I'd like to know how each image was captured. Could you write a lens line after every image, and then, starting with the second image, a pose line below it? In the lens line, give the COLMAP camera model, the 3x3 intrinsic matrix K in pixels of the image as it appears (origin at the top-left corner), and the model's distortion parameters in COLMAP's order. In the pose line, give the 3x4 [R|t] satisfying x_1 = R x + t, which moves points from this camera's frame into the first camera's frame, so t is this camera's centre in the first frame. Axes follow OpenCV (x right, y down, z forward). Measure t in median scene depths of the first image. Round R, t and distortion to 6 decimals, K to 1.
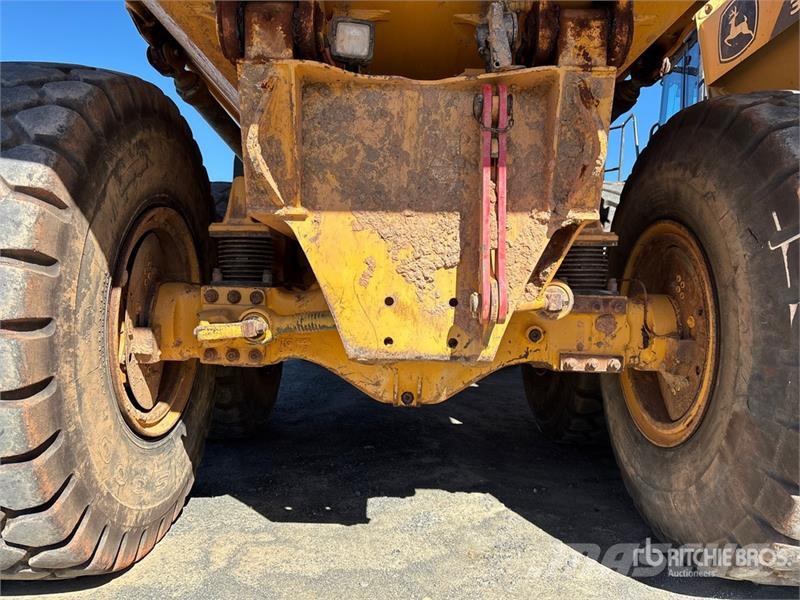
lens RADIAL K [[610.2, 0, 400.0], [0, 610.2, 300.0], [0, 0, 1]] dist [0.069191, -0.084571]
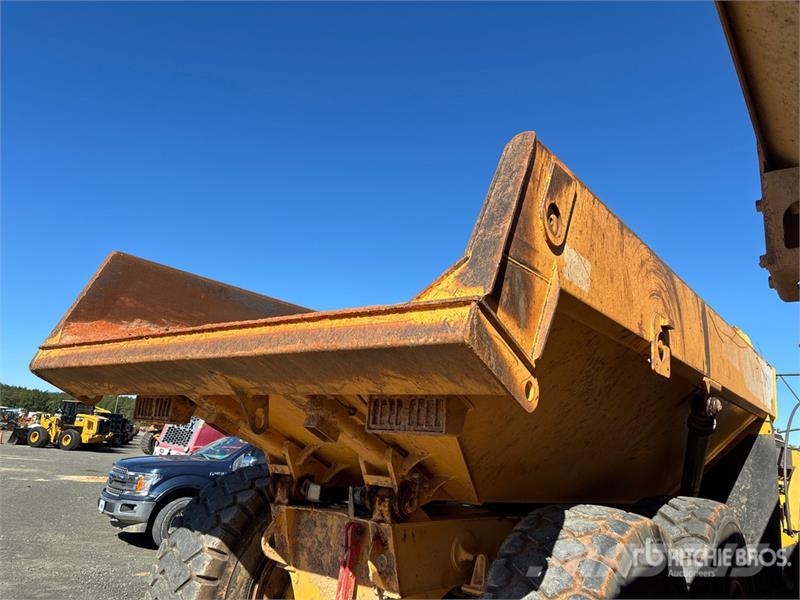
lens RADIAL K [[610.2, 0, 400.0], [0, 610.2, 300.0], [0, 0, 1]] dist [0.069191, -0.084571]
pose [[0.774475, -0.106911, -0.623504, 1.654350], [-0.067094, 0.966175, -0.249008, -0.561539], [0.629036, 0.234684, 0.741105, -0.649676]]
